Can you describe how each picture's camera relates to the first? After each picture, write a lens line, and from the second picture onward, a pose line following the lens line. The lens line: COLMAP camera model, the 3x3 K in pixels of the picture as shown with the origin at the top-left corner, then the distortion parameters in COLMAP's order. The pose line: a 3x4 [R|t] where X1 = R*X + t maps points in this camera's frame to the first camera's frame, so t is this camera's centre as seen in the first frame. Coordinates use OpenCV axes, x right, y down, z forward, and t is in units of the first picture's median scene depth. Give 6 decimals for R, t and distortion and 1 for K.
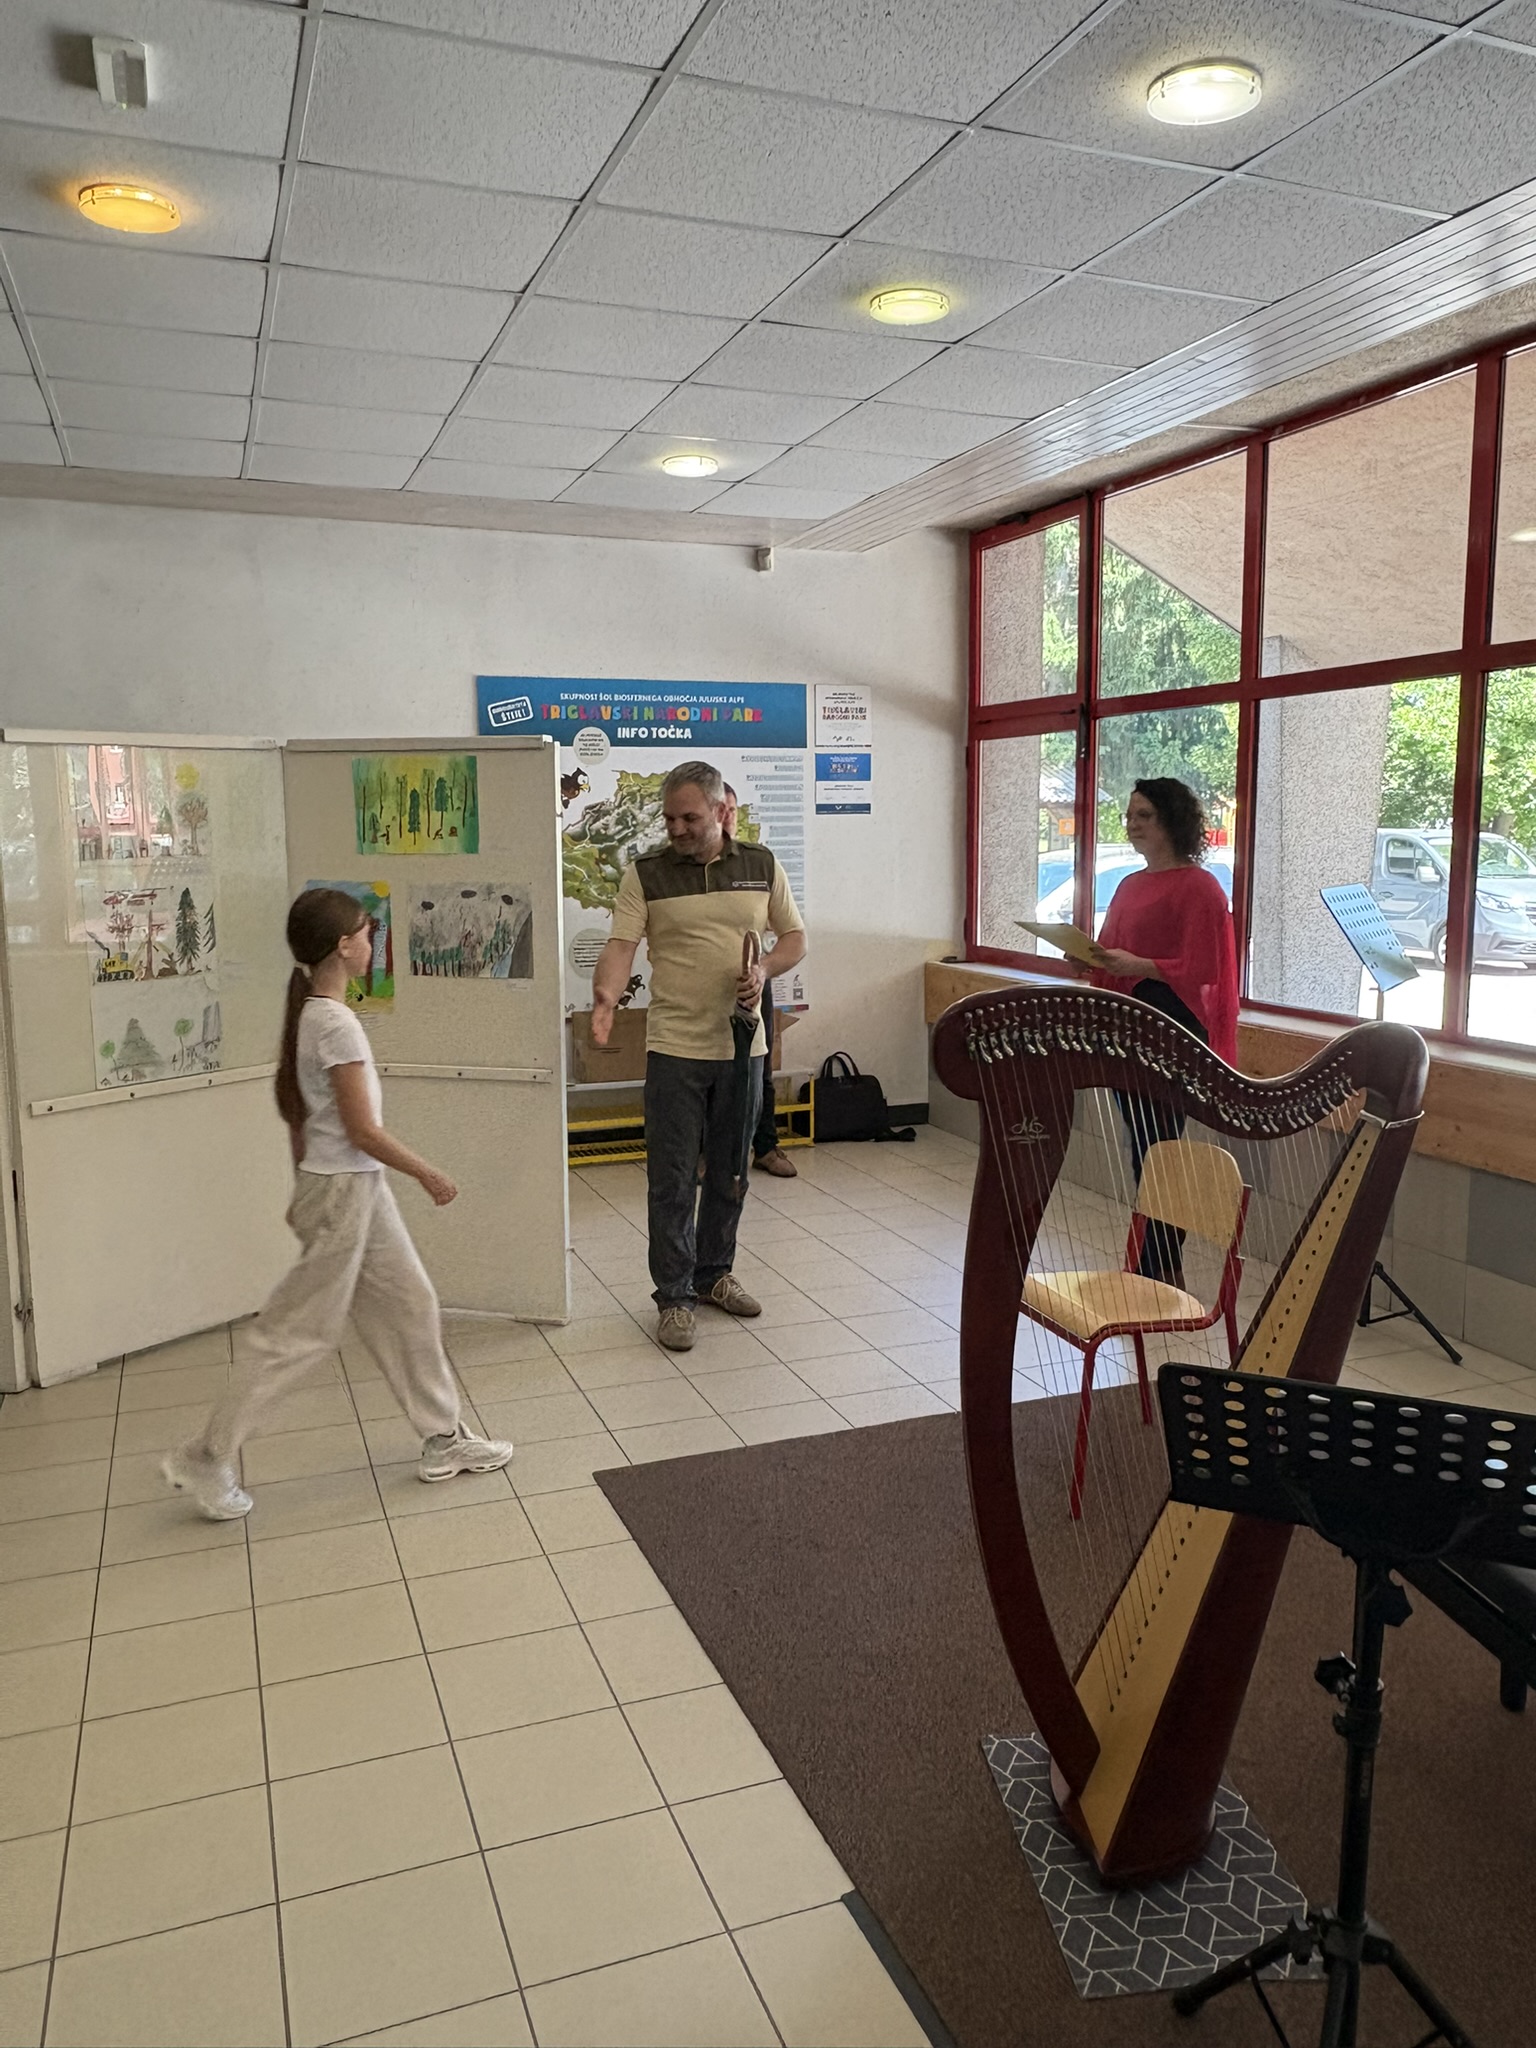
lens RADIAL K [[1523.8, 0, 771.3], [0, 1523.8, 1018.3], [0, 0, 1]] dist [0.002795, 0.002550]
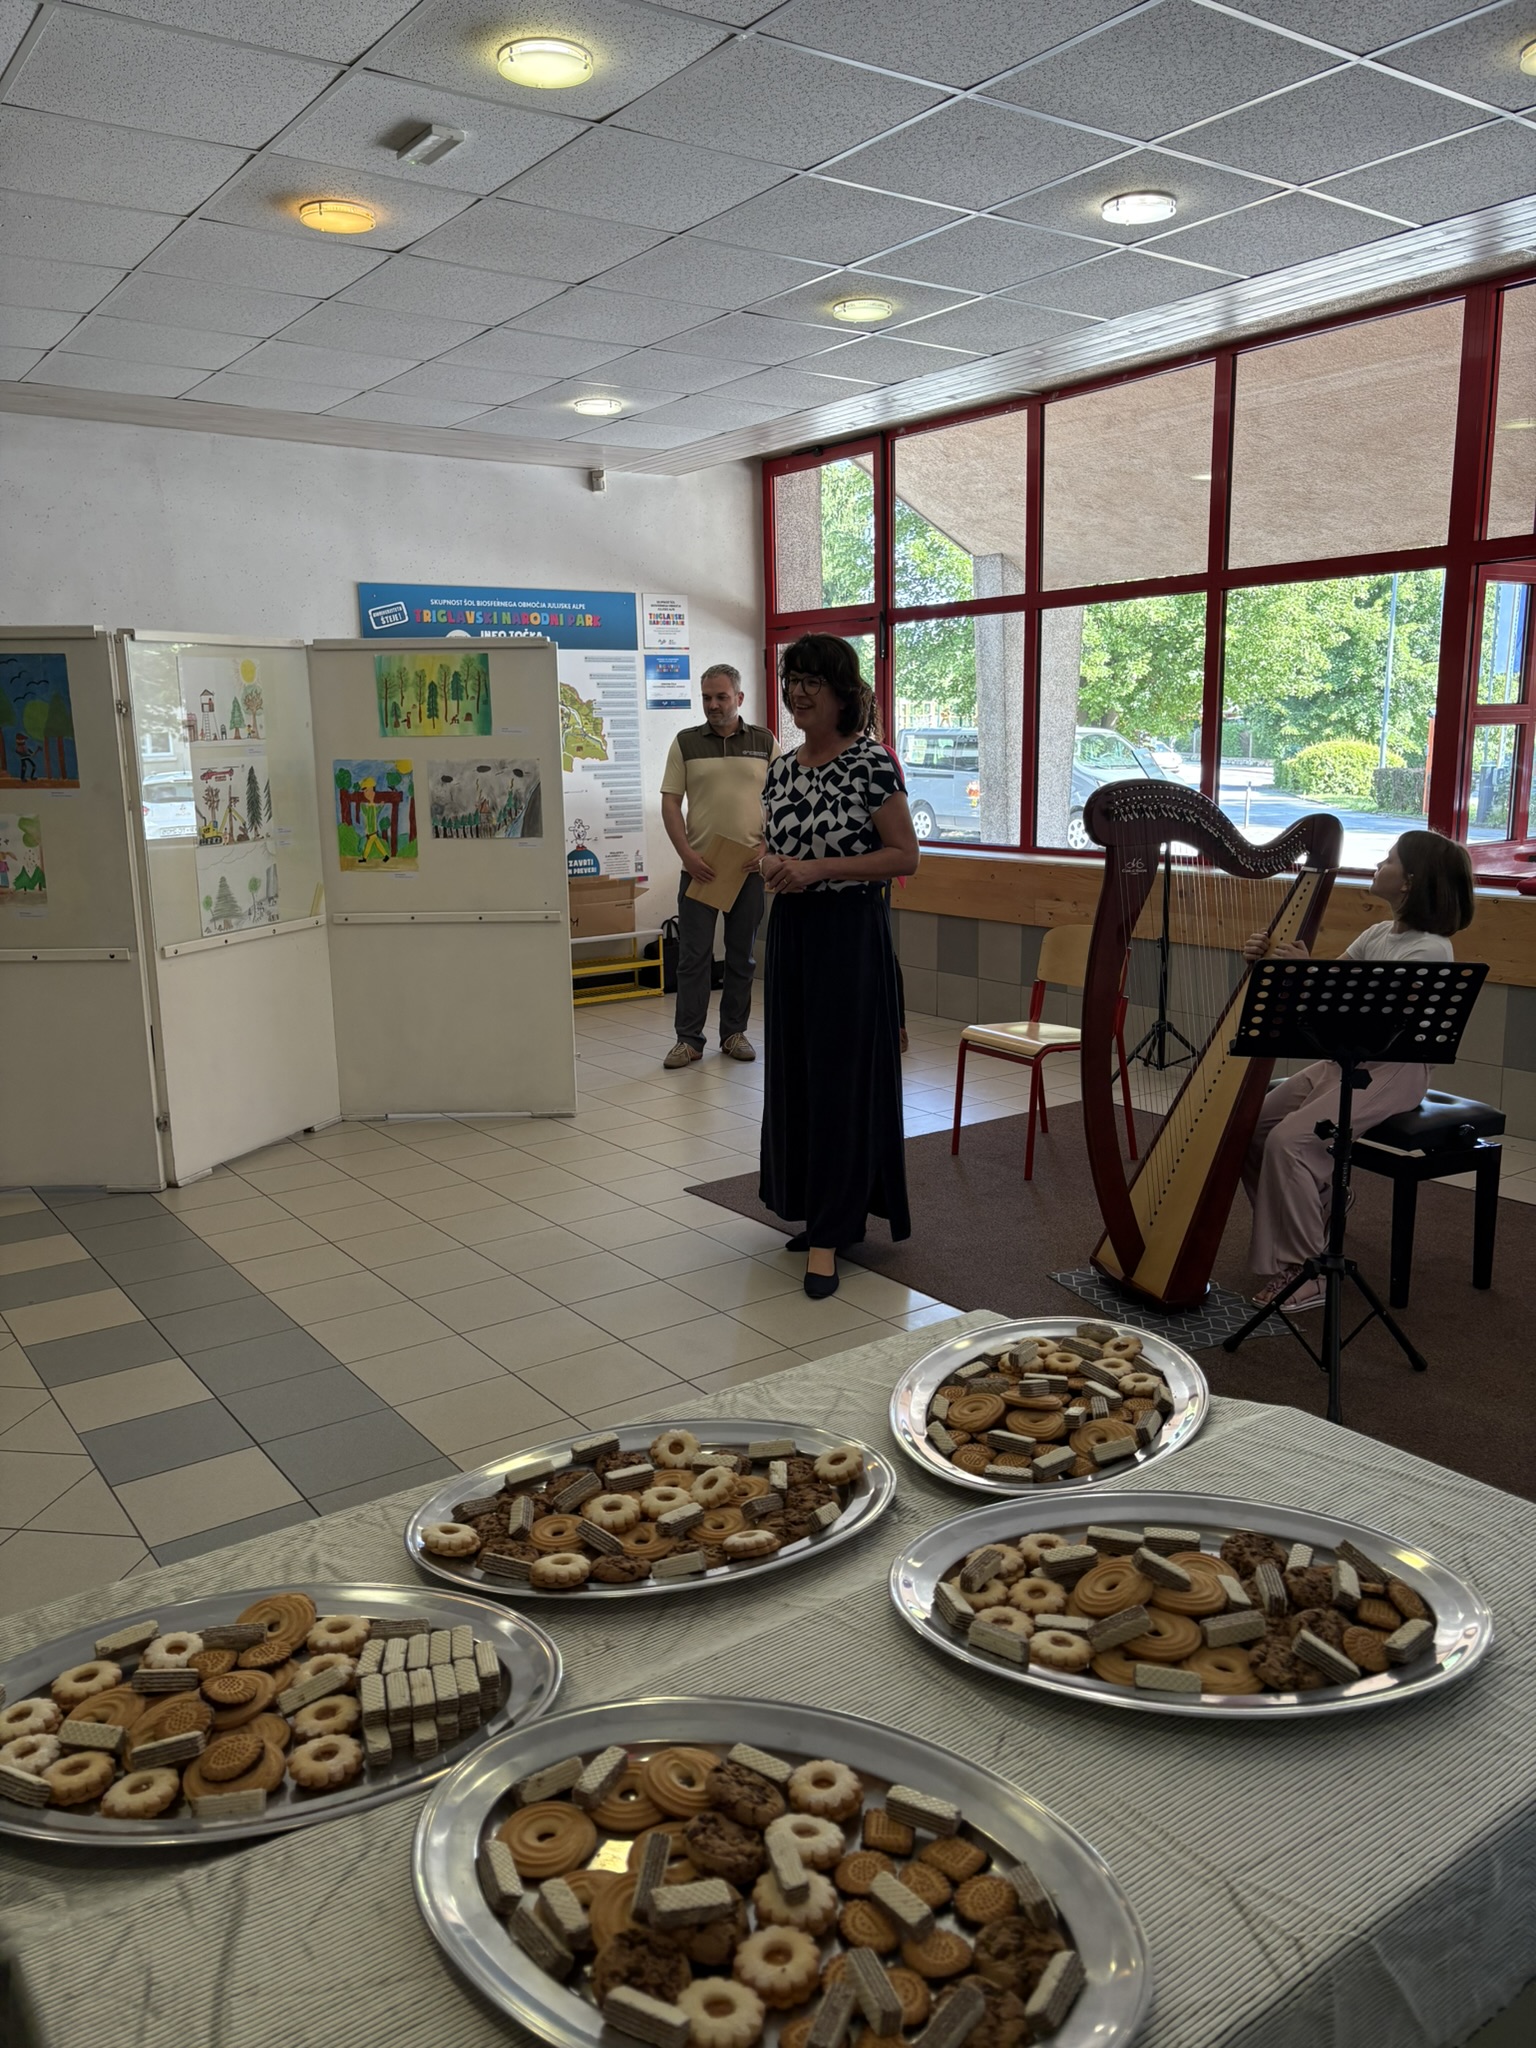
lens RADIAL K [[1548.4, 0, 768.0], [0, 1548.4, 1024.0], [0, 0, 1]] dist [0.075562, -0.126809]
pose [[0.967286, -0.060326, 0.246413, -0.292795], [0.046173, 0.996956, 0.062822, 0.053755], [-0.249452, -0.049389, 0.967127, -0.267479]]
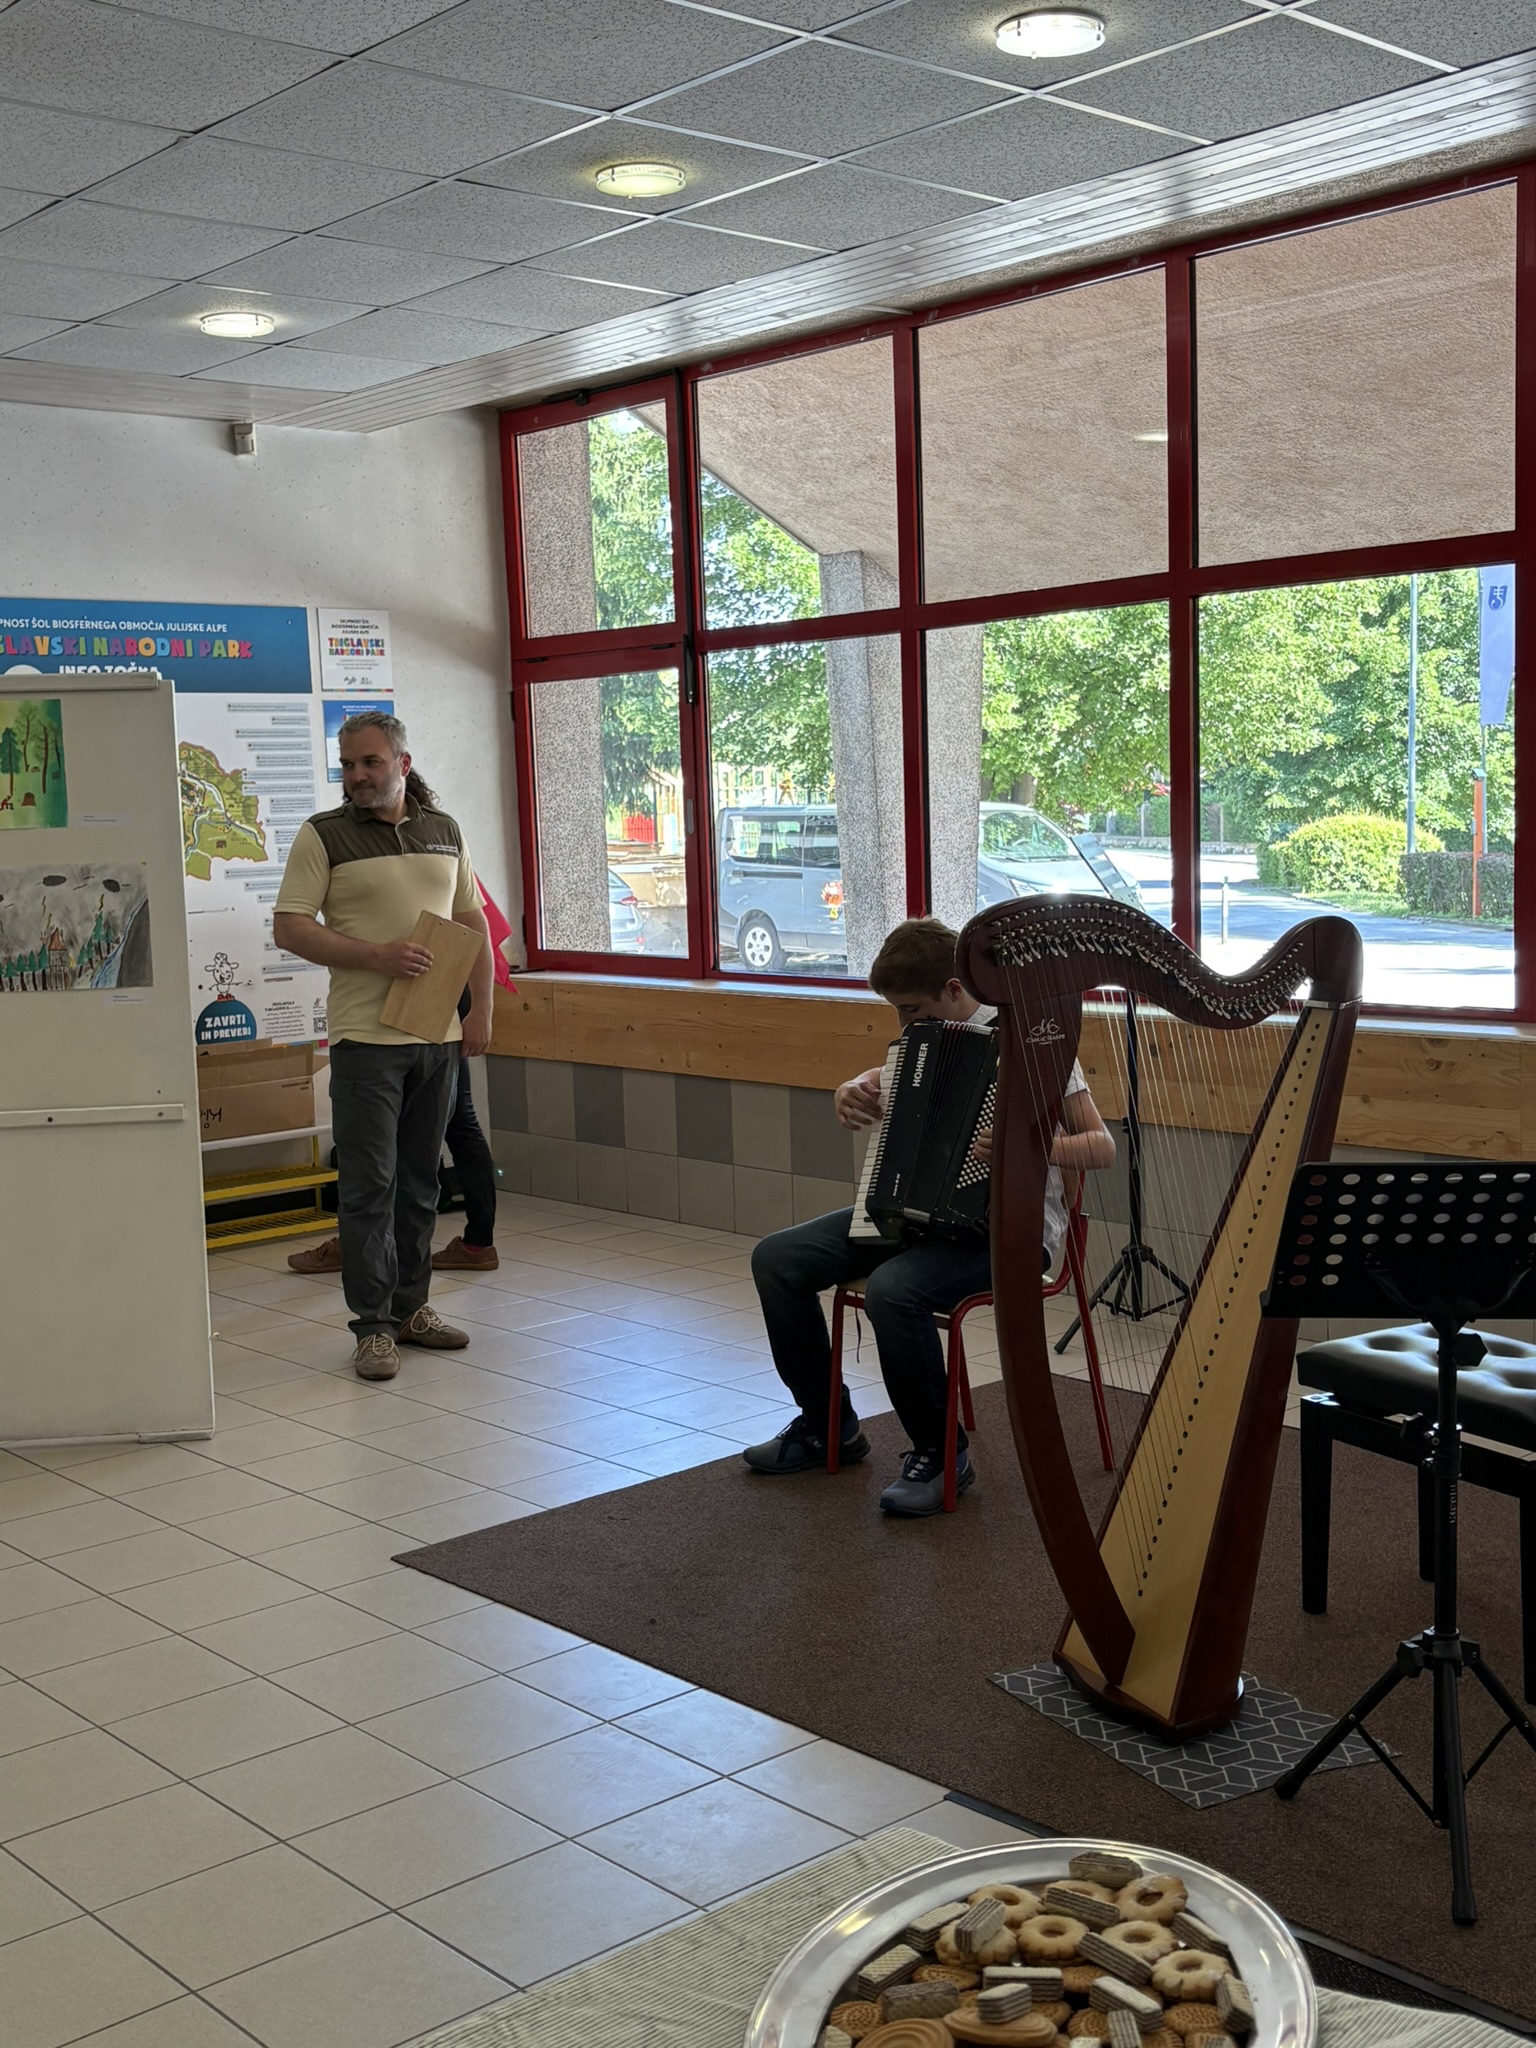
lens RADIAL K [[2306.5, 0, 775.6], [0, 2306.5, 1023.6], [0, 0, 1]] dist [0.199657, -0.646317]
pose [[0.934352, -0.060500, 0.351178, -0.271854], [0.074135, 0.996922, -0.025499, 0.045195], [-0.348554, 0.049860, 0.935962, -0.208546]]
